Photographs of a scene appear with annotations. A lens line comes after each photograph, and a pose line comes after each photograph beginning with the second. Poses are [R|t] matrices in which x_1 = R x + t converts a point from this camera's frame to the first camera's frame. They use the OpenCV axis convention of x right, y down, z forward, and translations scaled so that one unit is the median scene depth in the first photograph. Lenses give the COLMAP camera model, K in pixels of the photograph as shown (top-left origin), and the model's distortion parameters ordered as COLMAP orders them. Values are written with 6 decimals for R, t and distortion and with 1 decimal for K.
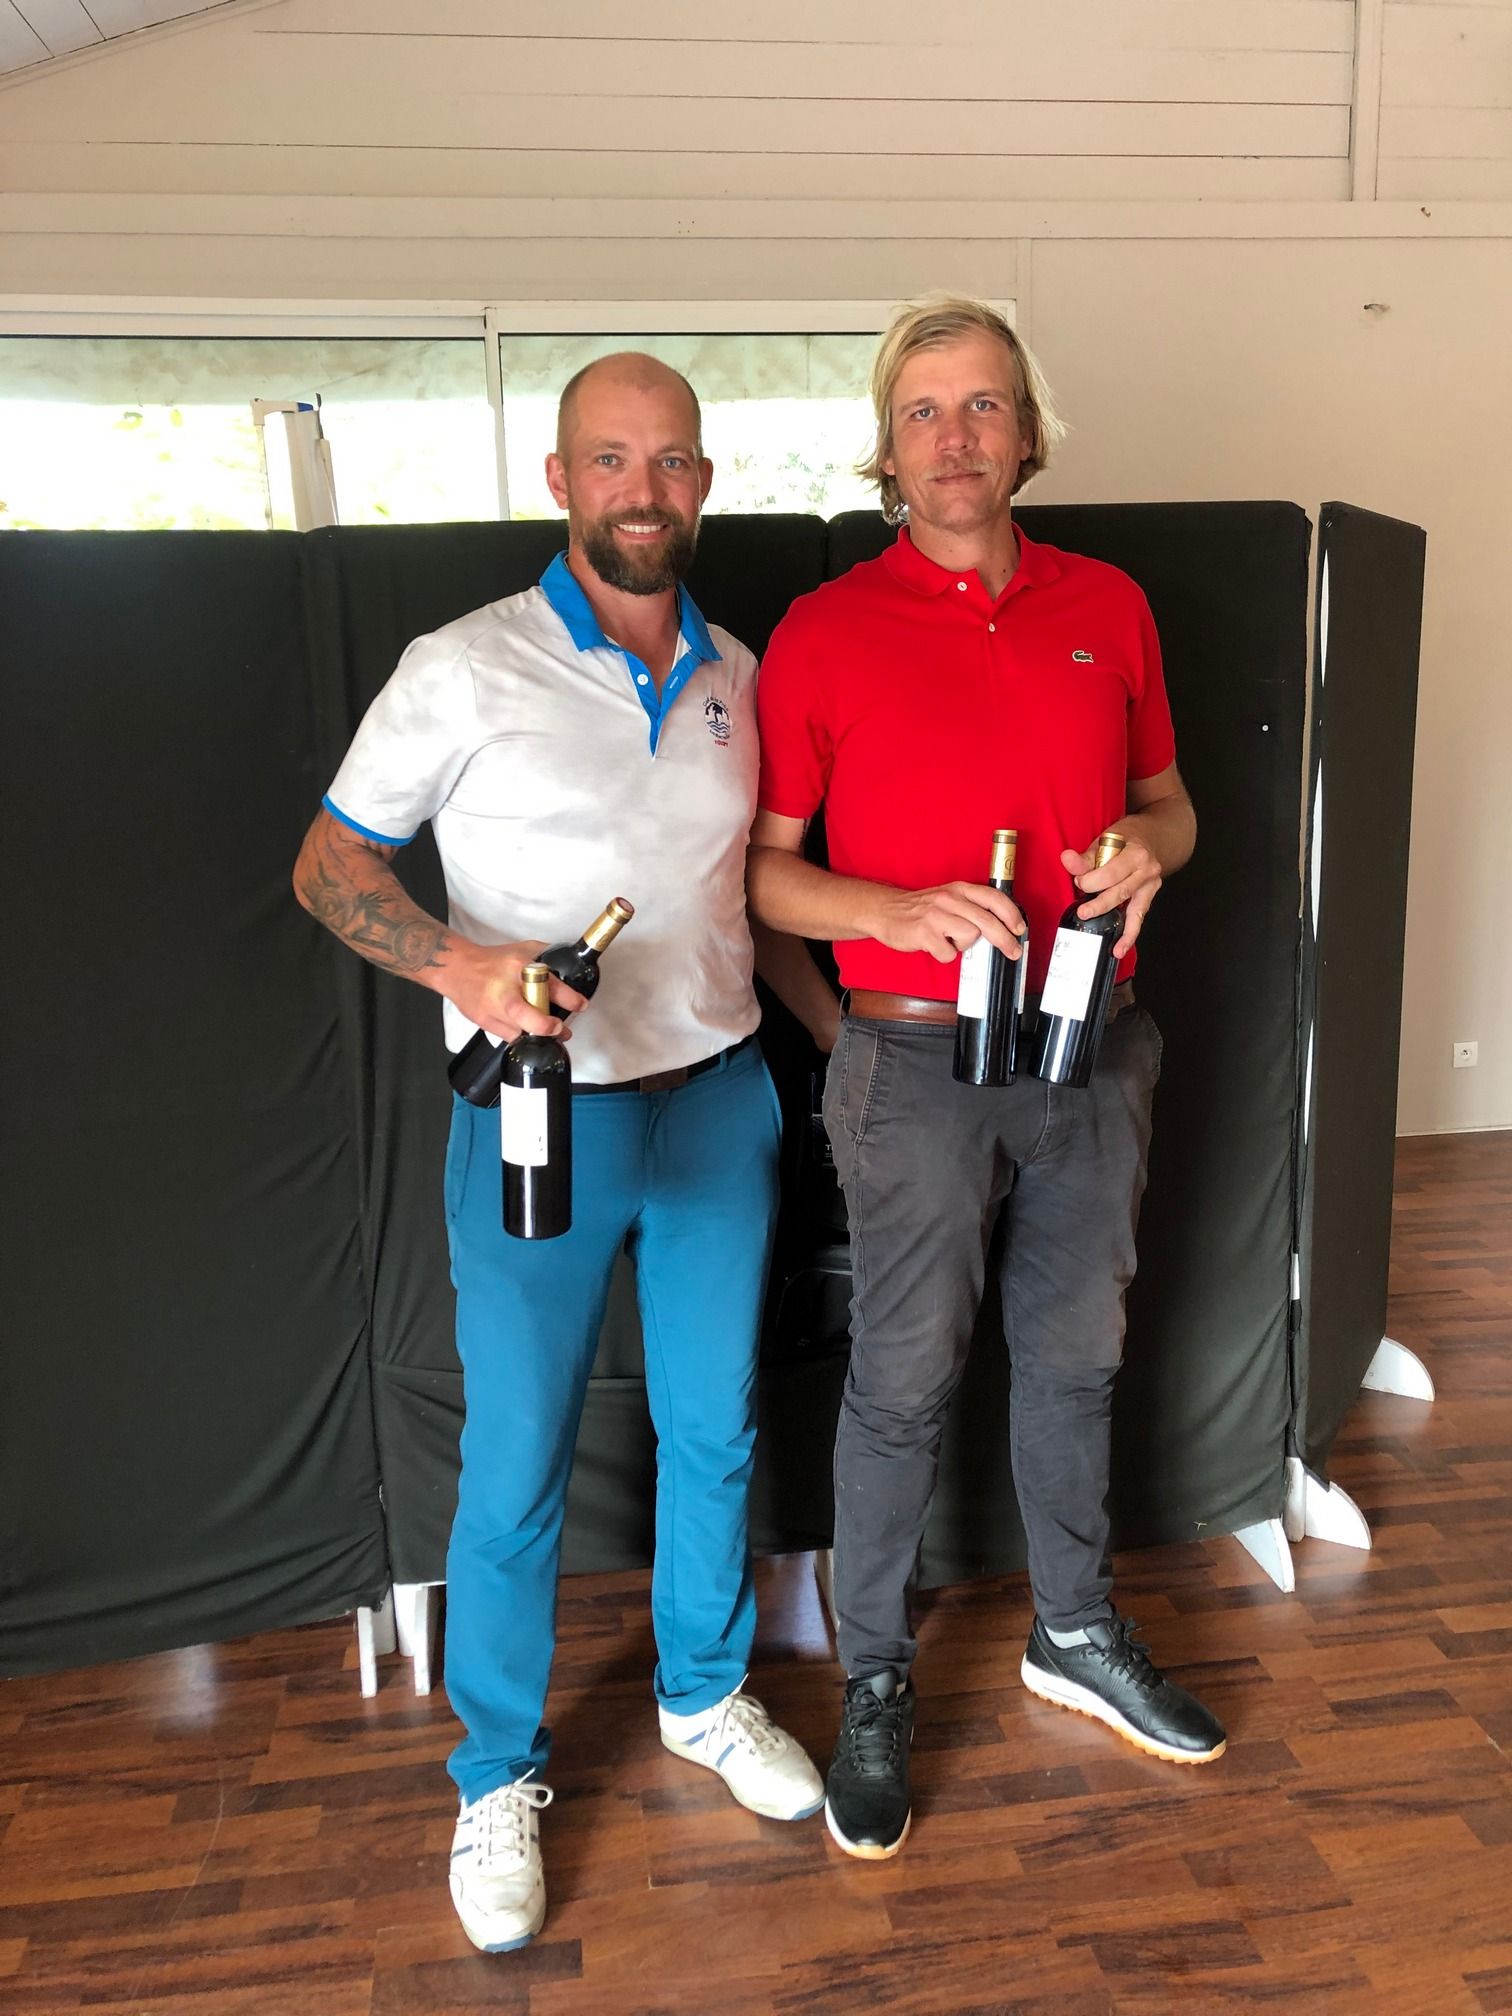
lens RADIAL K [[1631.5, 0, 752.0], [0, 1631.5, 1006.9], [0, 0, 1]] dist [0.053807, -0.048418]
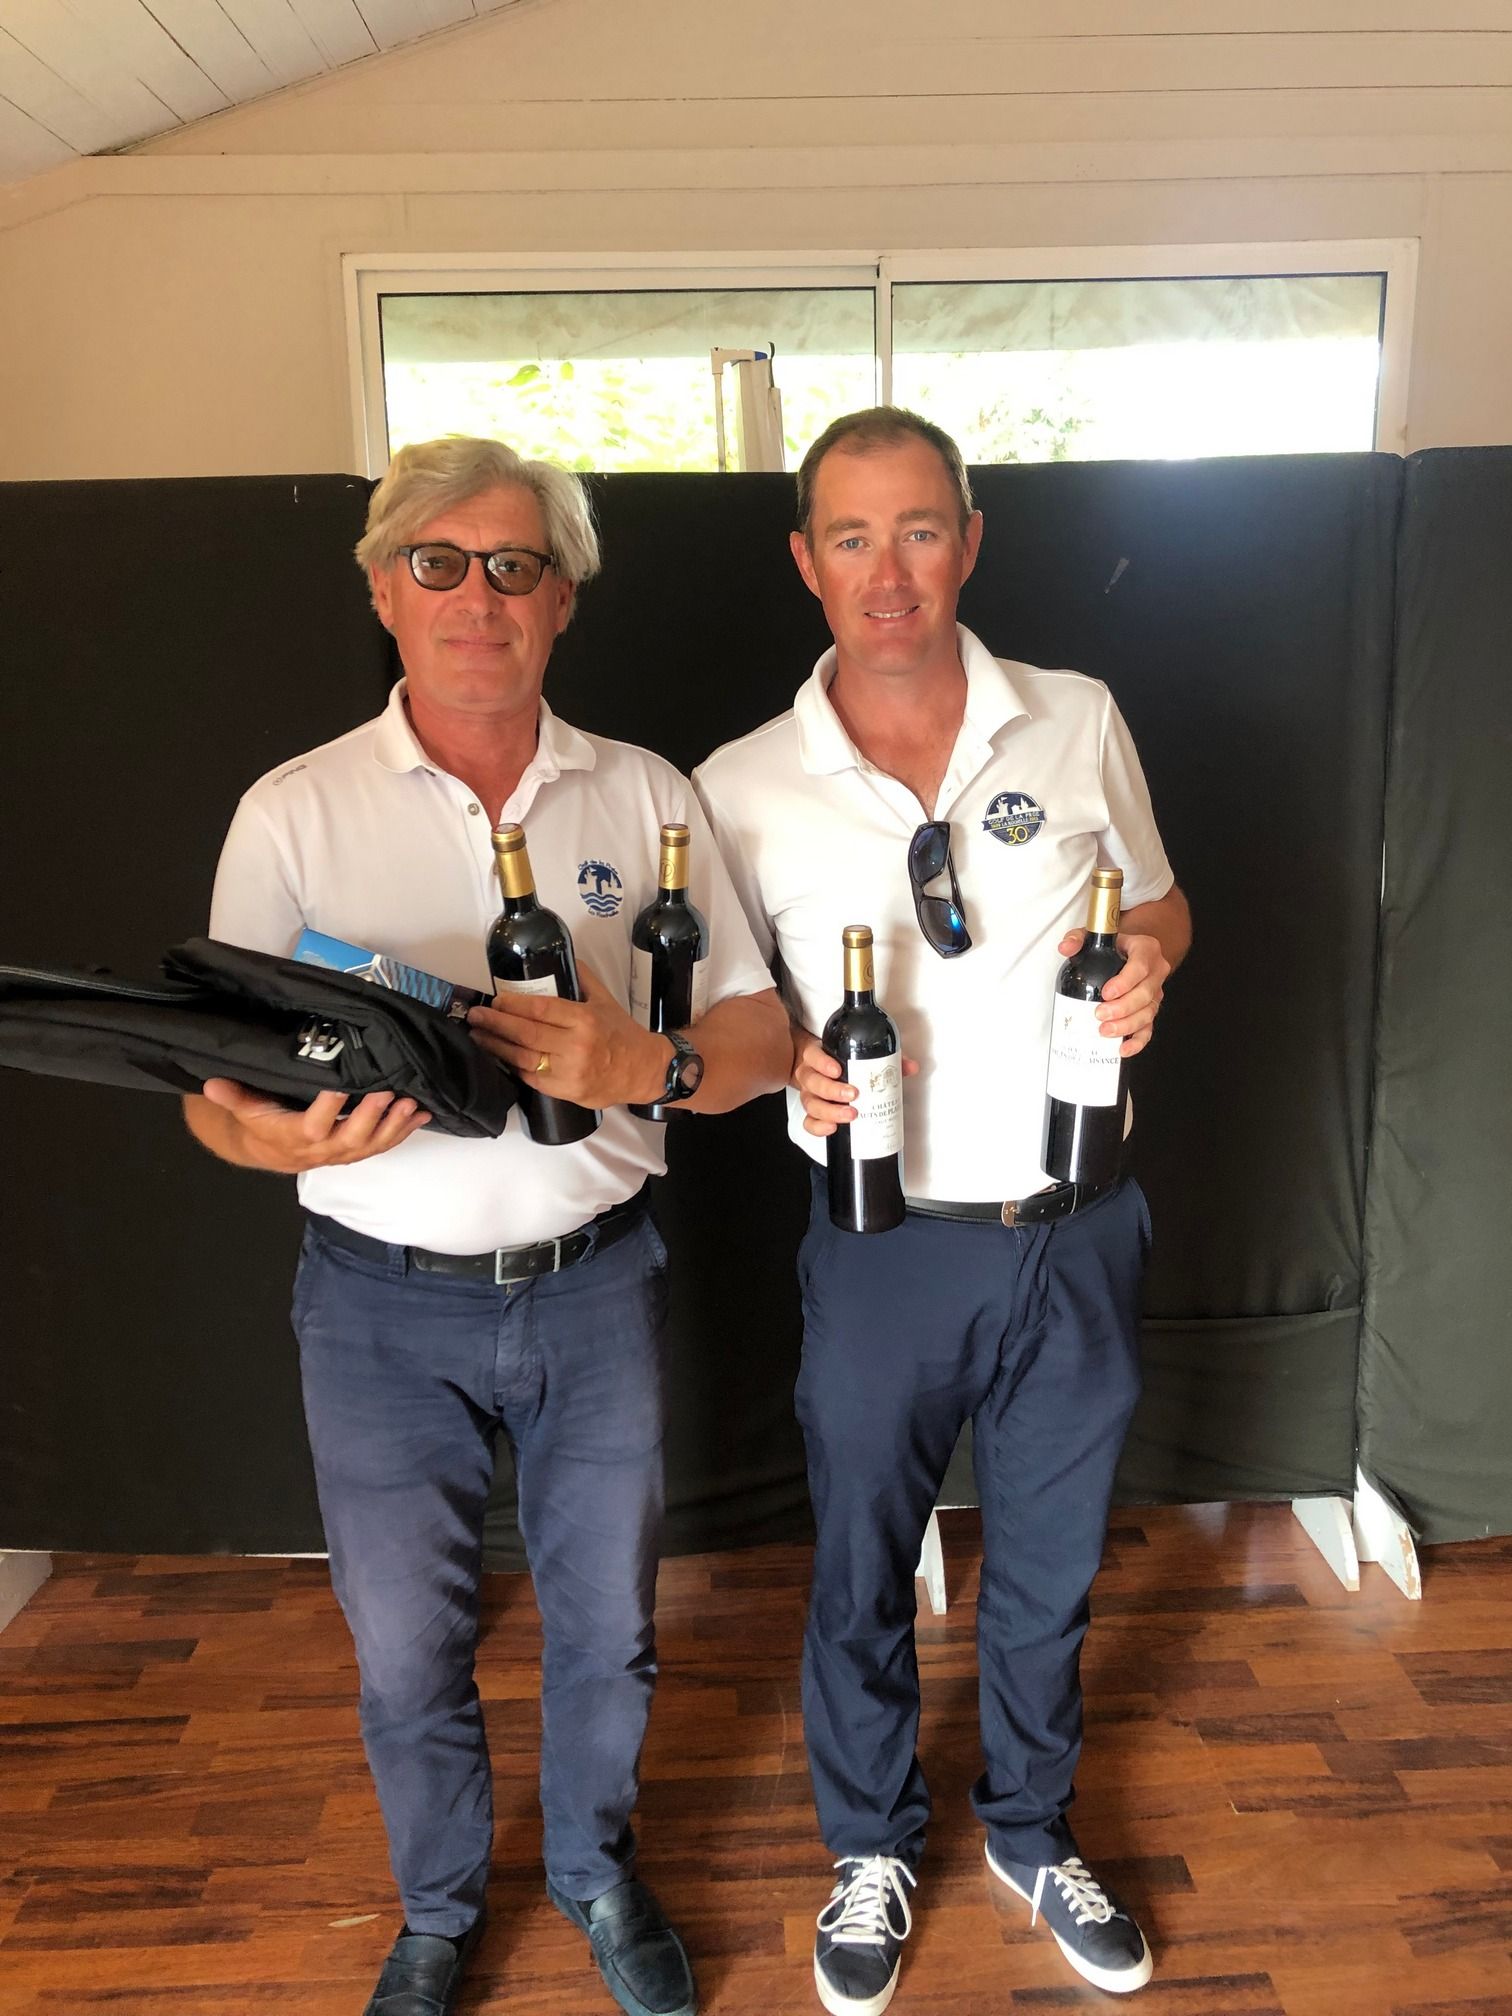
lens RADIAL K [[1631.5, 0, 761.2], [0, 1631.5, 1002.3], [0, 0, 1]] dist [0.053807, -0.048418]
pose [[0.995694, 0.027046, -0.088669, -0.253663], [-0.025115, 0.999424, 0.022816, 0.016292], [0.089235, -0.020491, 0.995800, -0.029218]]
